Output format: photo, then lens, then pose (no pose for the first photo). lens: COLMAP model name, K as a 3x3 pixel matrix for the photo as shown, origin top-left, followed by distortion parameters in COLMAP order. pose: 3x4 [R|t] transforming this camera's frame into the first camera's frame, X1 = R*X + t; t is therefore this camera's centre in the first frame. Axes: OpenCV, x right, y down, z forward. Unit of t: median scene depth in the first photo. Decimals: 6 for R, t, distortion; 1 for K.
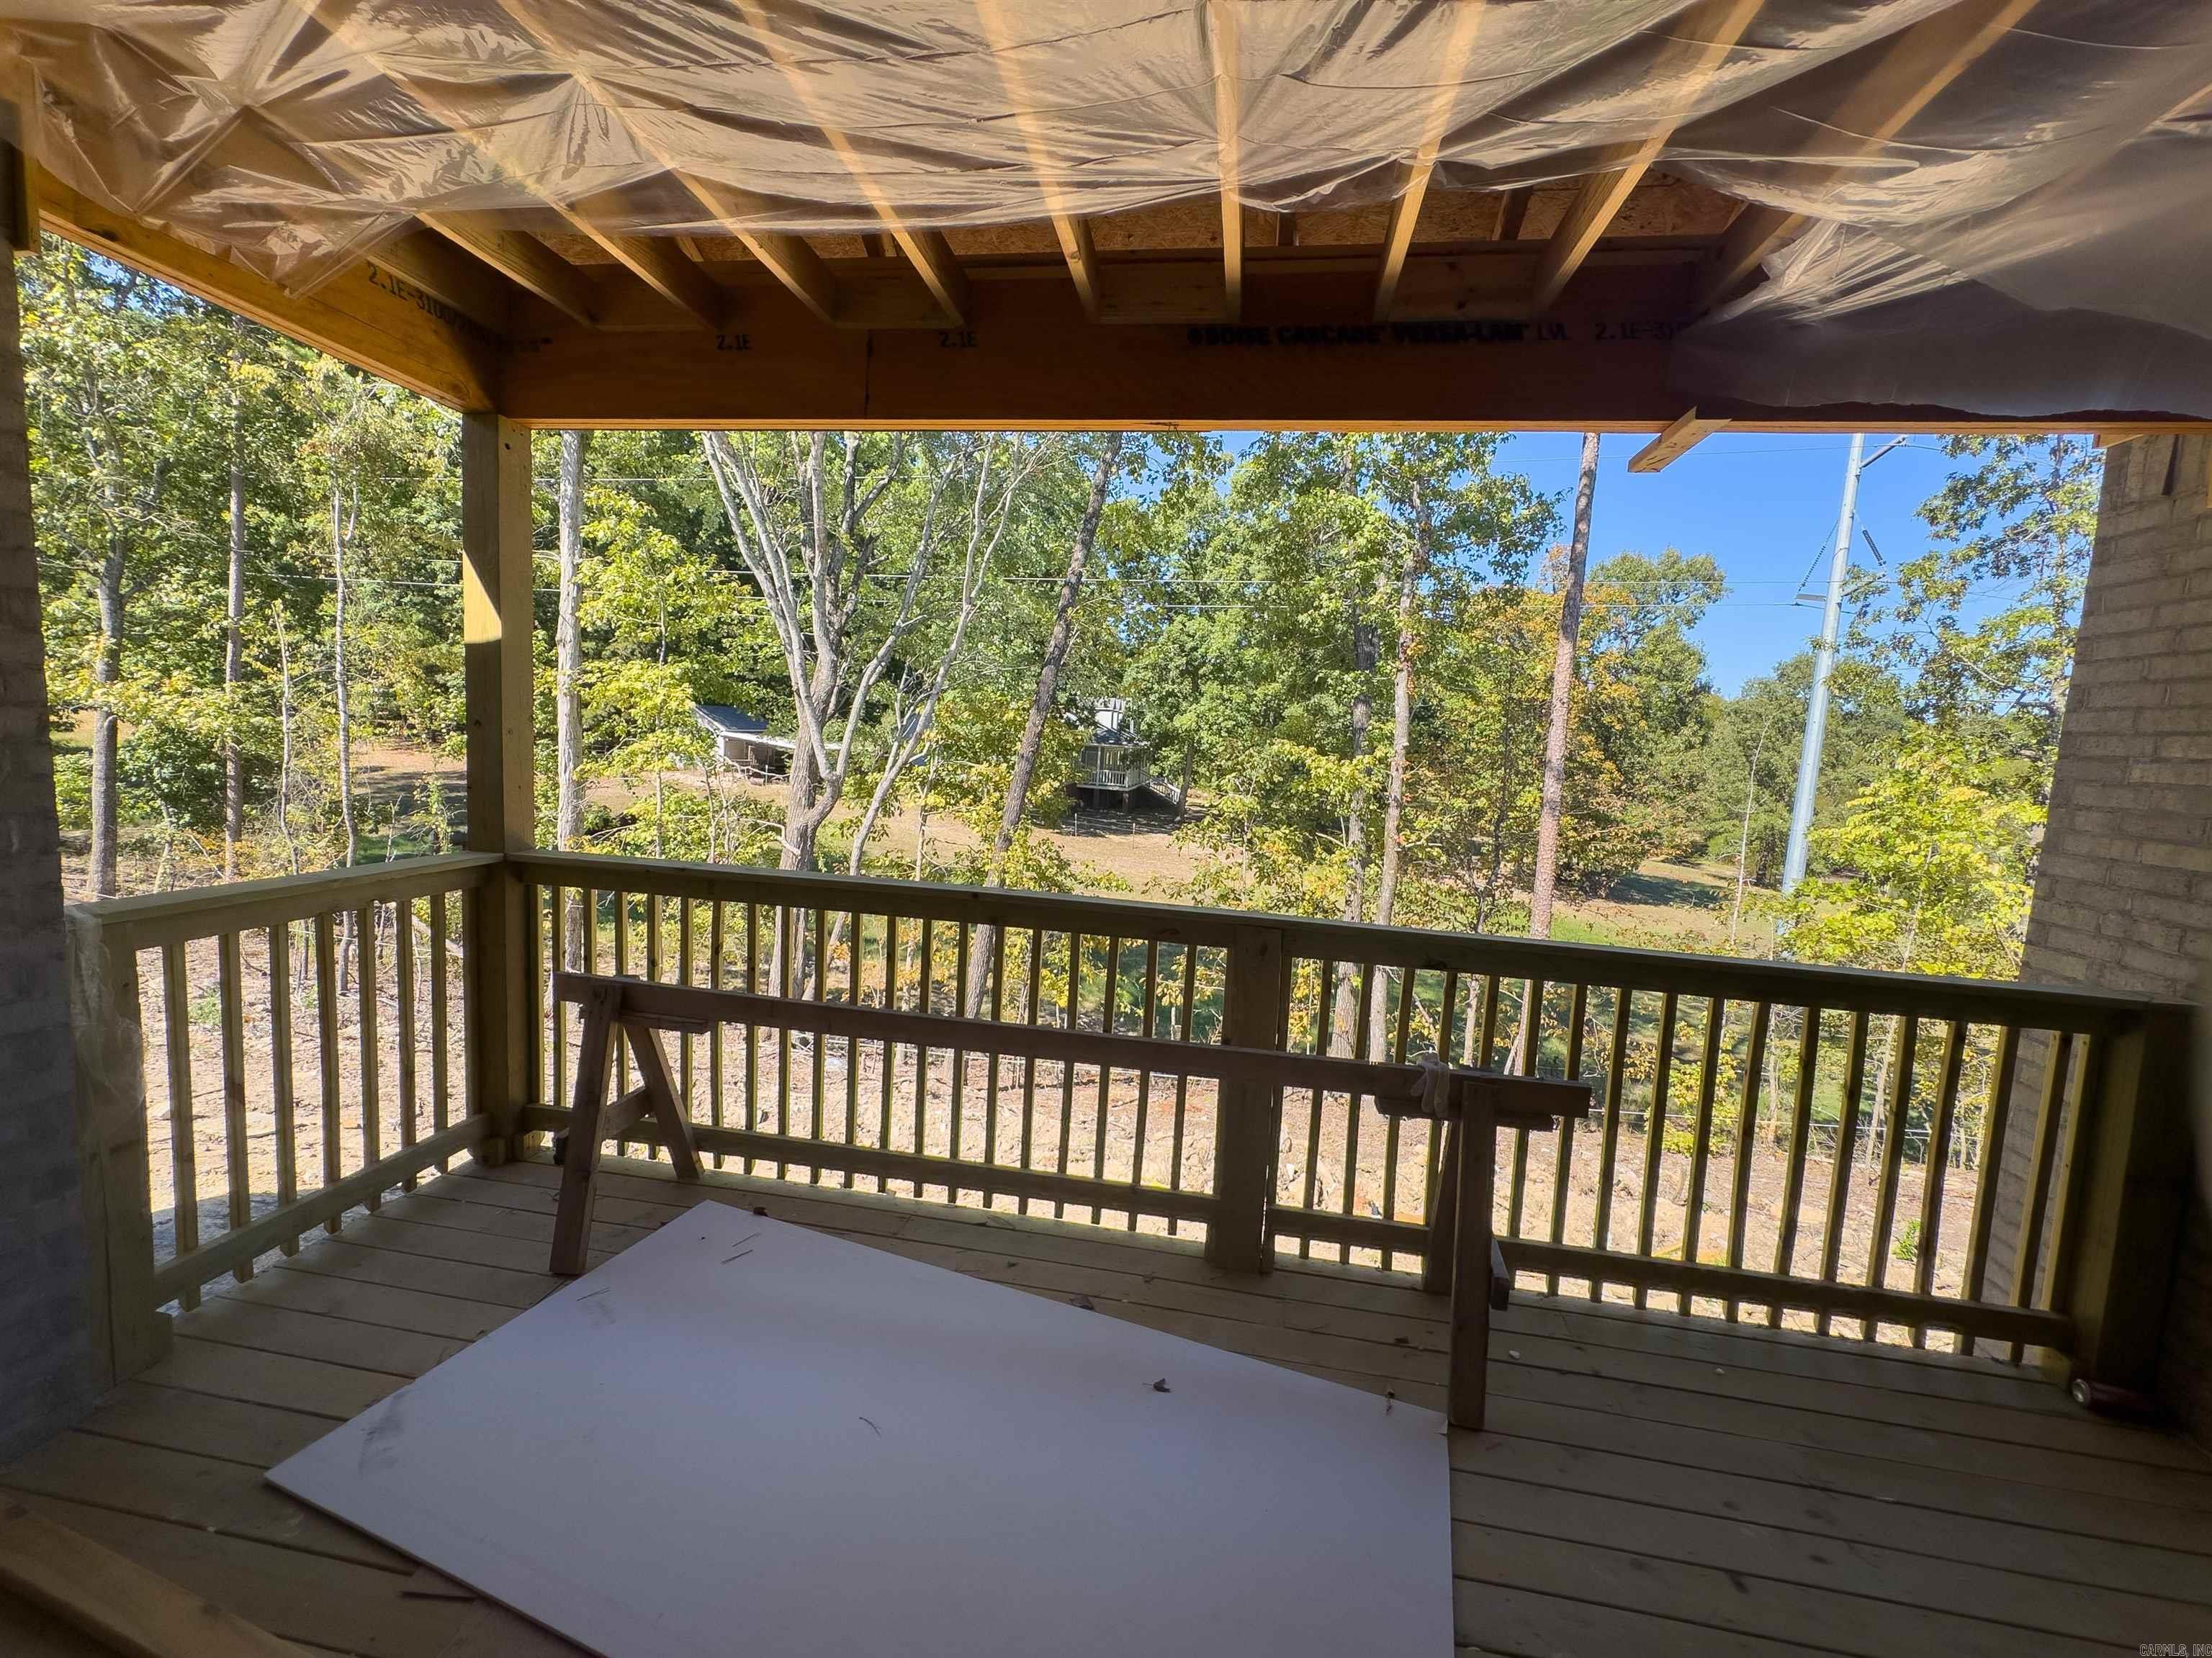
lens RADIAL K [[883.3, 0, 1104.5], [0, 883.3, 818.6], [0, 0, 1]] dist [-0.001920, 0.000755]
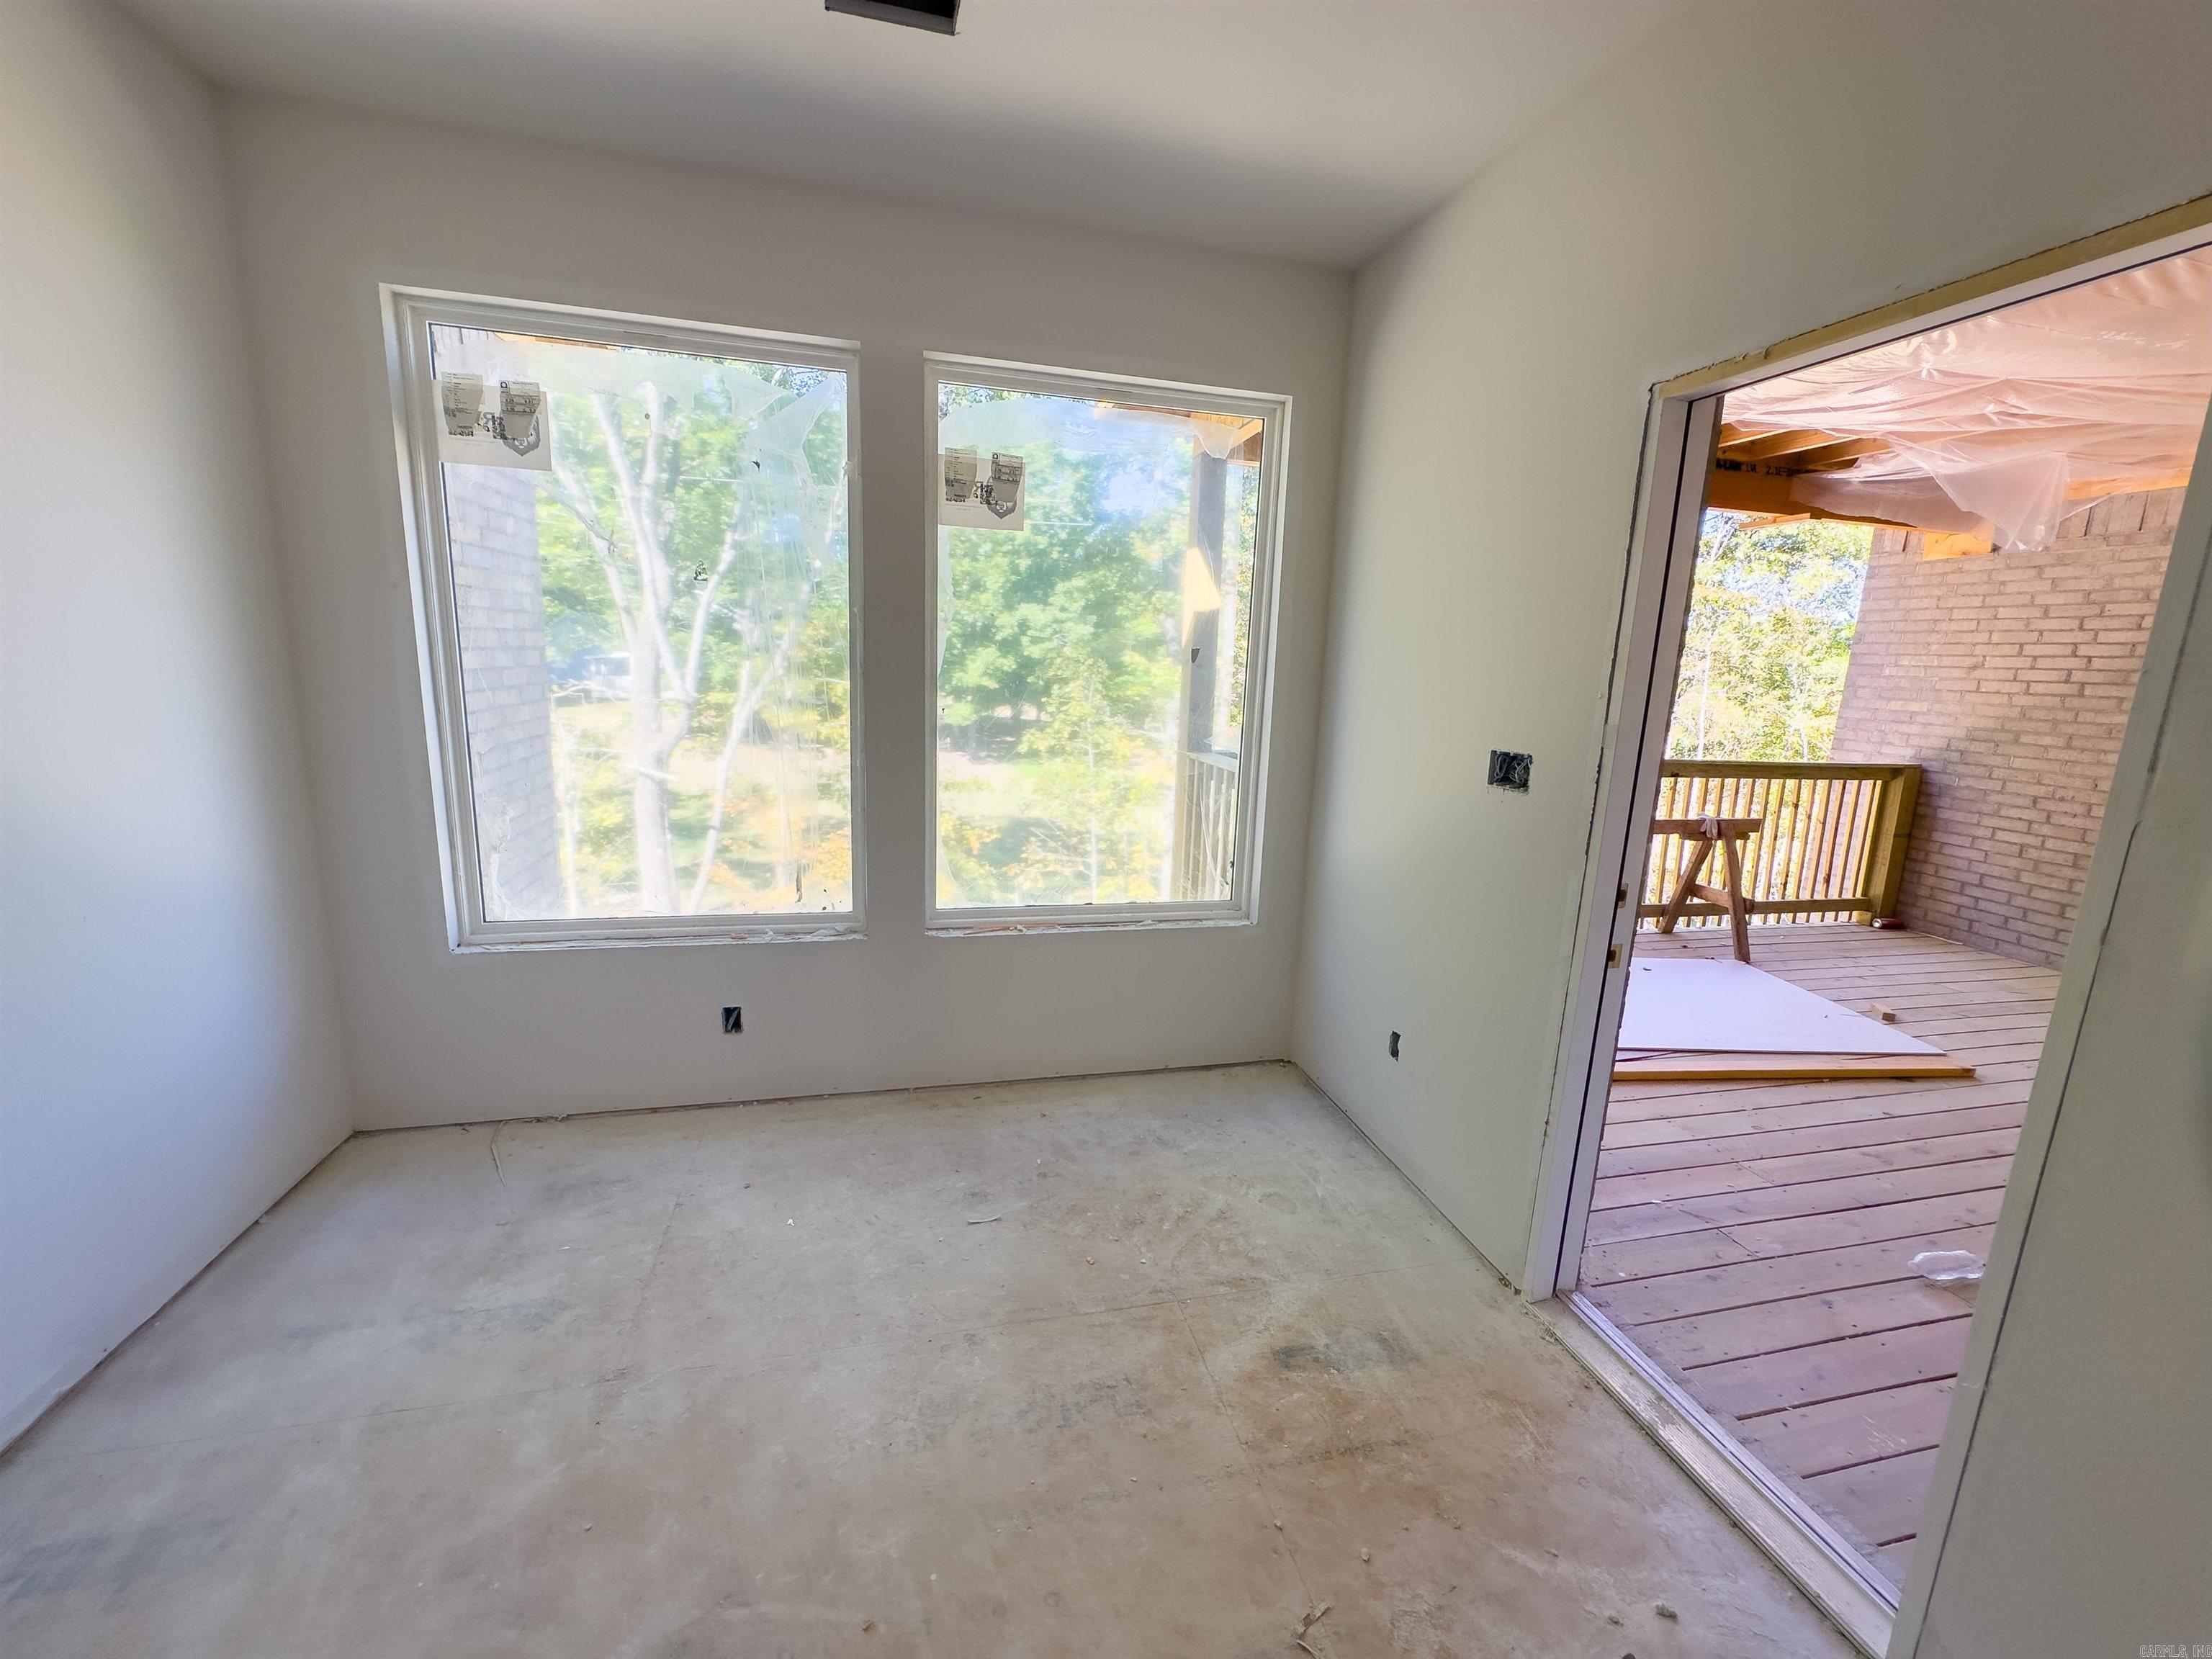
lens RADIAL K [[883.3, 0, 1108.4], [0, 883.3, 820.8], [0, 0, 1]] dist [-0.001920, 0.000755]
pose [[0.918822, -0.093673, 0.383393, -1.754848], [0.053850, 0.992096, 0.113341, -0.035807], [-0.390980, -0.083494, 0.916604, -0.397049]]
